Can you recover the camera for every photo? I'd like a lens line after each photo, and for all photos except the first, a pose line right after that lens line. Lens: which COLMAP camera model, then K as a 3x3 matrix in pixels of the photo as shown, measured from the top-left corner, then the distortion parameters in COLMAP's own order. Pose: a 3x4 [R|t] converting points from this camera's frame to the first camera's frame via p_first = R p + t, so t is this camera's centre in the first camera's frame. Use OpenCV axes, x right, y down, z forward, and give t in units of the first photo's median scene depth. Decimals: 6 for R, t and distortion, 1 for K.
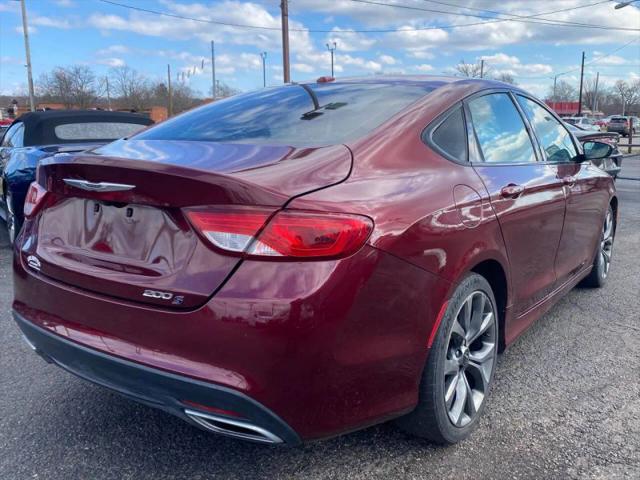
lens RADIAL K [[670.9, 0, 320.0], [0, 670.9, 240.0], [0, 0, 1]] dist [0.067419, -0.158534]
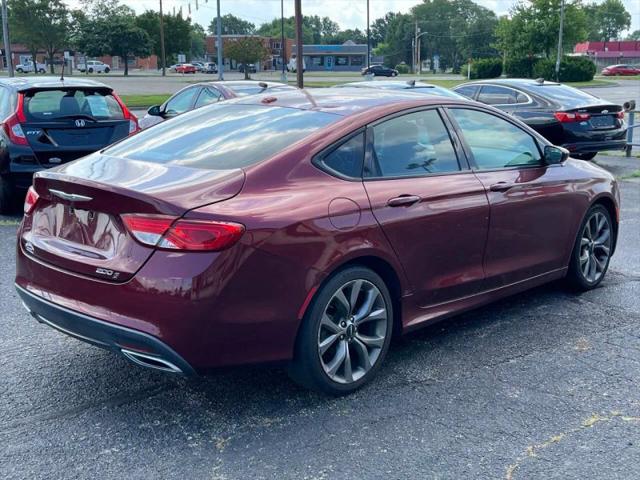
lens RADIAL K [[771.1, 0, 304.7], [0, 771.1, 240.5], [0, 0, 1]] dist [0.084217, -0.237790]
pose [[0.995705, 0.028028, -0.088239, 0.343168], [-0.026526, 0.999483, 0.018151, -0.030517], [0.088702, -0.015732, 0.995934, -0.657539]]
